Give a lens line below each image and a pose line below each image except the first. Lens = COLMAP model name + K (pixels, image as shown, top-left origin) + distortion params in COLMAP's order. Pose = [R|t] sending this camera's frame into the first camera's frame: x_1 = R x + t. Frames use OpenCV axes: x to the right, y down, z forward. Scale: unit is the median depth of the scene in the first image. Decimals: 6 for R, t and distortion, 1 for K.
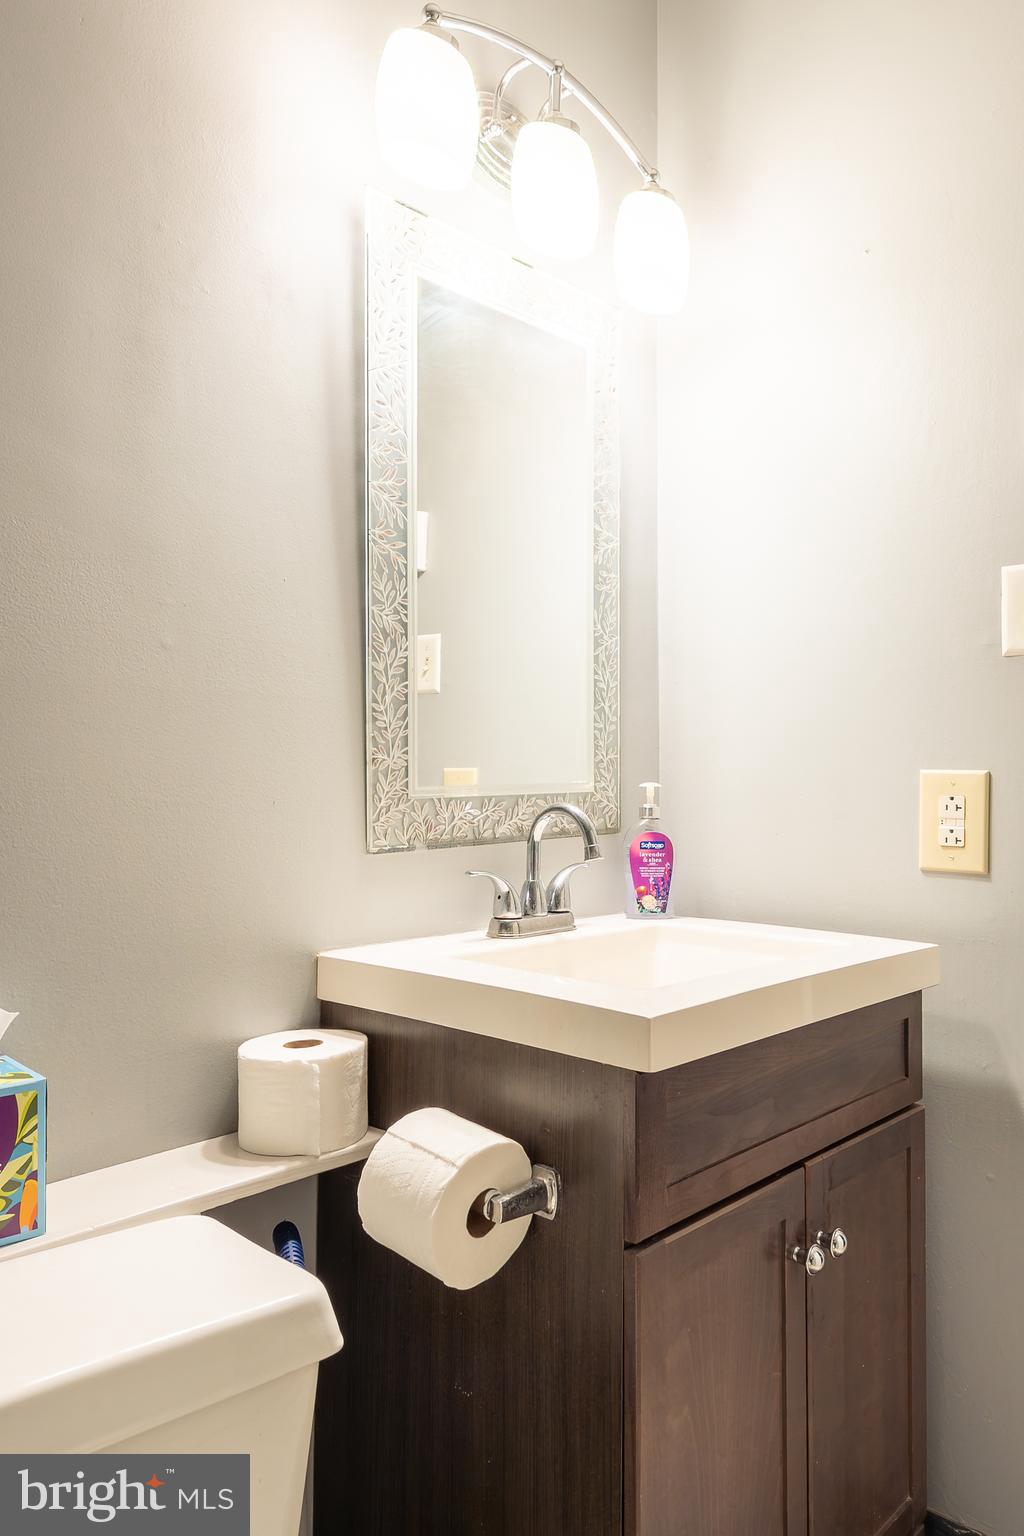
lens RADIAL K [[1022.0, 0, 510.3], [0, 1022.0, 767.5], [0, 0, 1]] dist [0.009943, -0.008176]
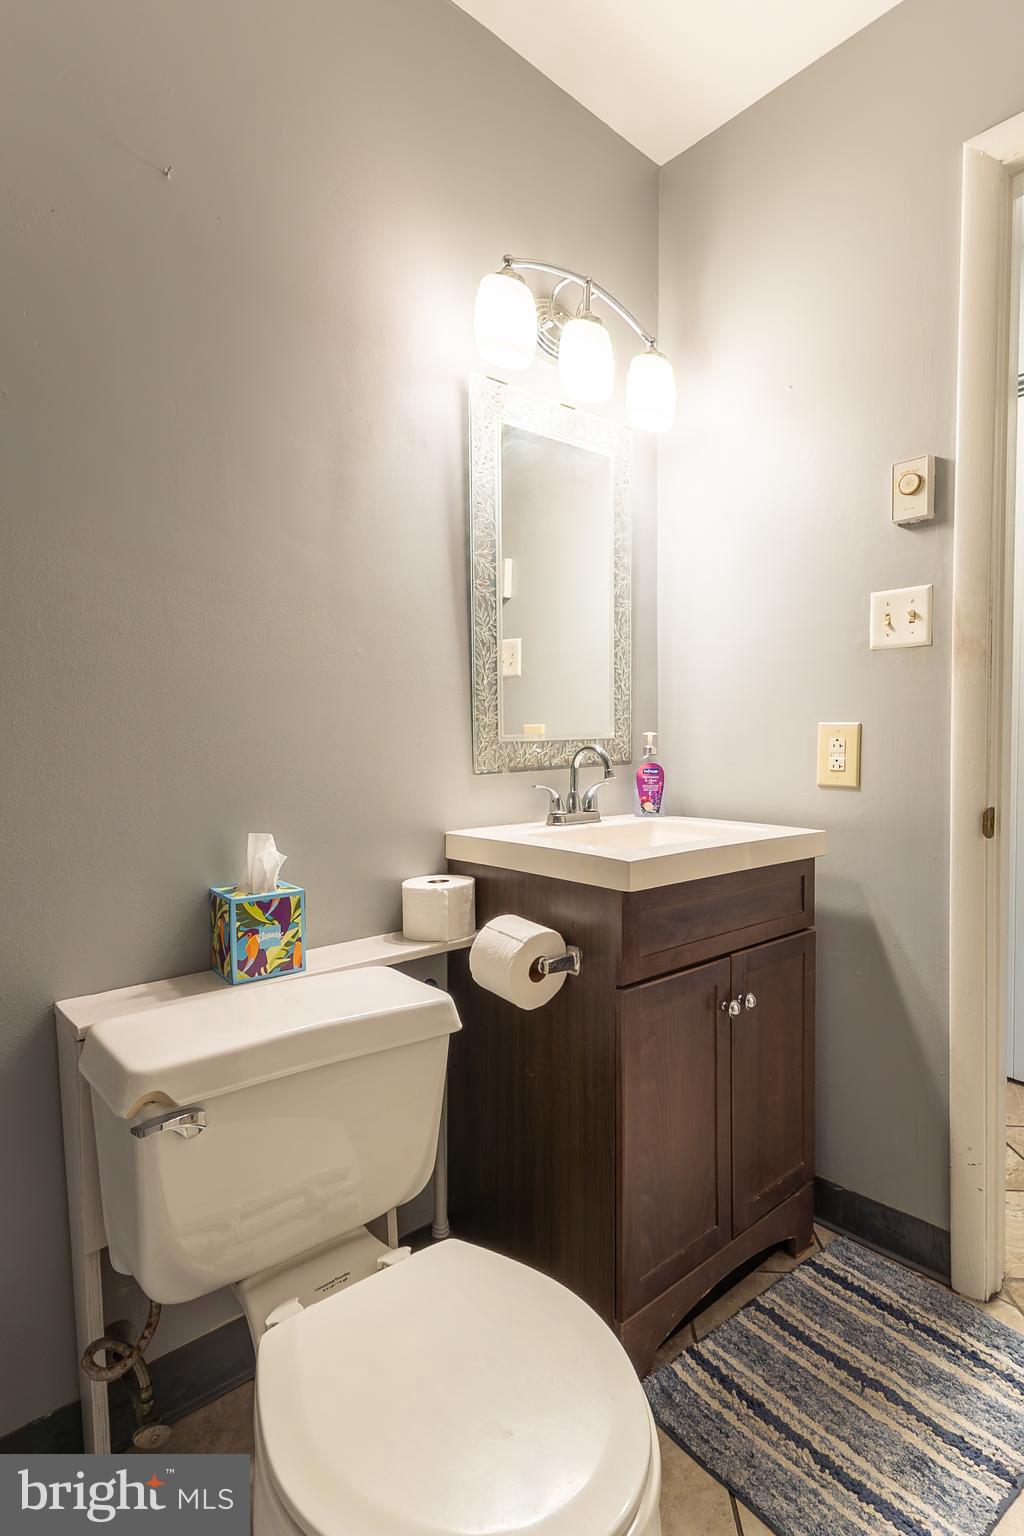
lens RADIAL K [[734.1, 0, 507.5], [0, 734.1, 761.5], [0, 0, 1]] dist [0.015472, 0.000530]
pose [[0.995281, -0.002394, -0.097008, 0.033095], [0.007040, 0.998843, 0.047582, 0.005378], [0.096781, -0.048041, 0.994146, -0.199249]]
